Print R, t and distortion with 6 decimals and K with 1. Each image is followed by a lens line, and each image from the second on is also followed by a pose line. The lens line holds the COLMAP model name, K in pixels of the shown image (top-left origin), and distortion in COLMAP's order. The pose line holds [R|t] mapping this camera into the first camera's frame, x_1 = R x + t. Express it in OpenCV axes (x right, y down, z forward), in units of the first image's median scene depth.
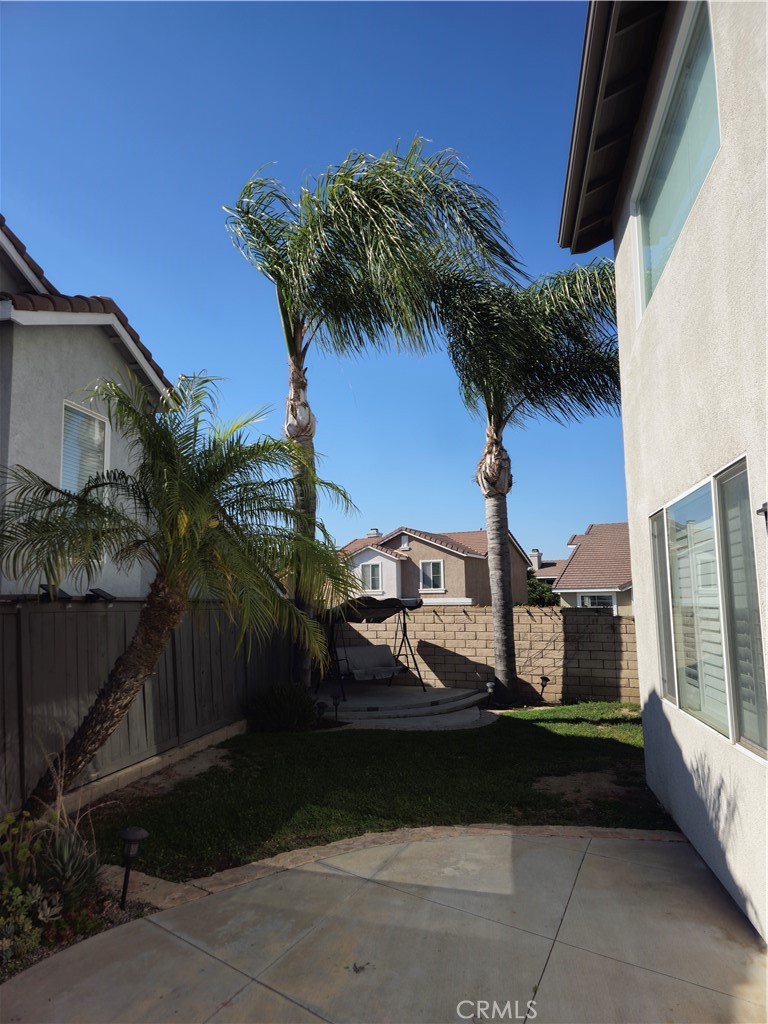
lens RADIAL K [[687.3, 0, 379.0], [0, 687.3, 515.5], [0, 0, 1]] dist [0.101434, -0.094848]
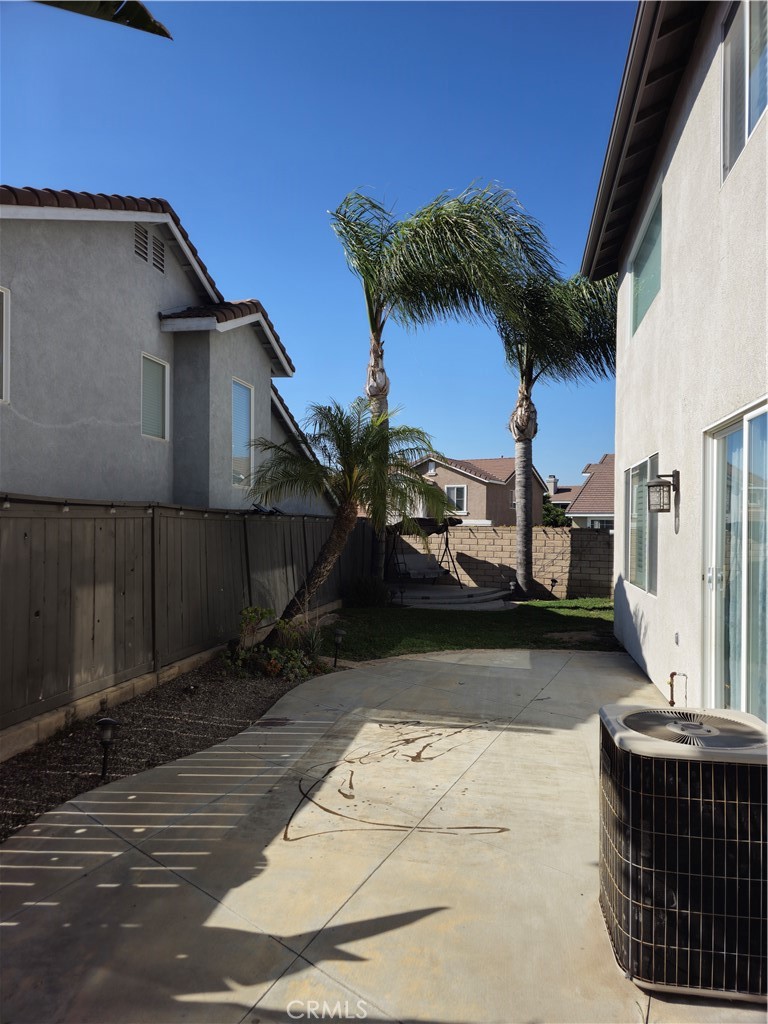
lens RADIAL K [[687.3, 0, 379.0], [0, 687.3, 515.5], [0, 0, 1]] dist [0.101434, -0.094848]
pose [[0.999485, 0.024578, -0.020633, -0.068961], [-0.022036, 0.993062, 0.115512, -0.032751], [0.023329, -0.114998, 0.993092, -0.295405]]
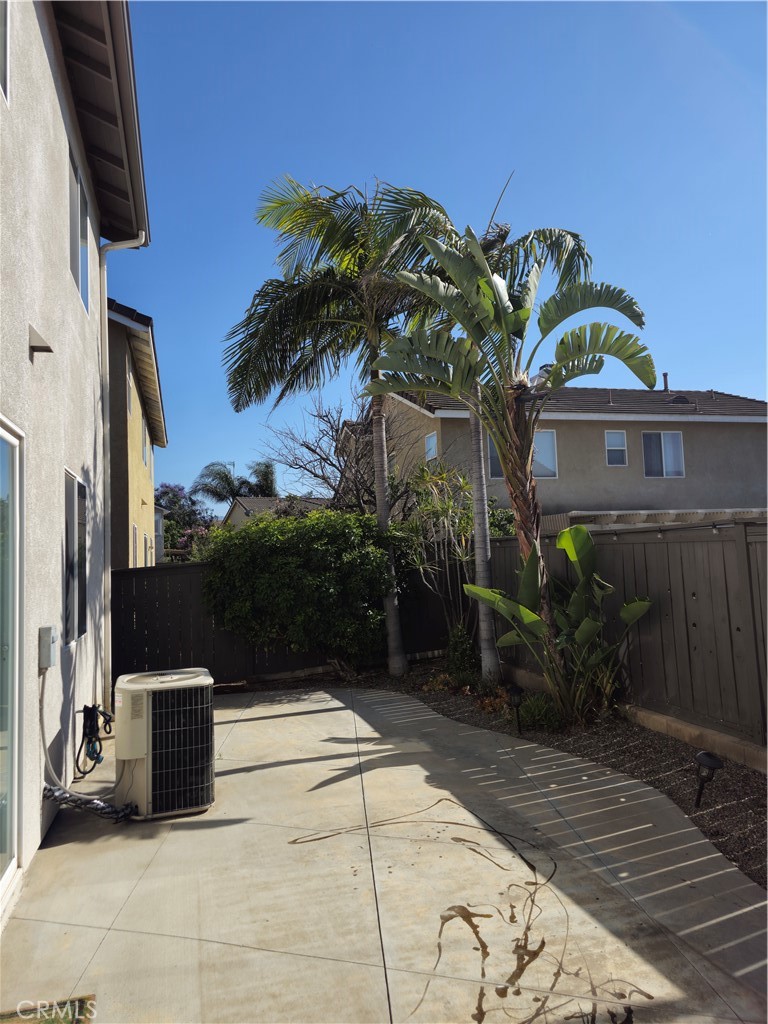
lens RADIAL K [[687.3, 0, 379.0], [0, 687.3, 515.5], [0, 0, 1]] dist [0.101434, -0.094848]
pose [[-0.892695, 0.020891, -0.450176, 0.103376], [0.108039, 0.979715, -0.168776, 0.050458], [0.437519, -0.199302, -0.876844, 0.375137]]
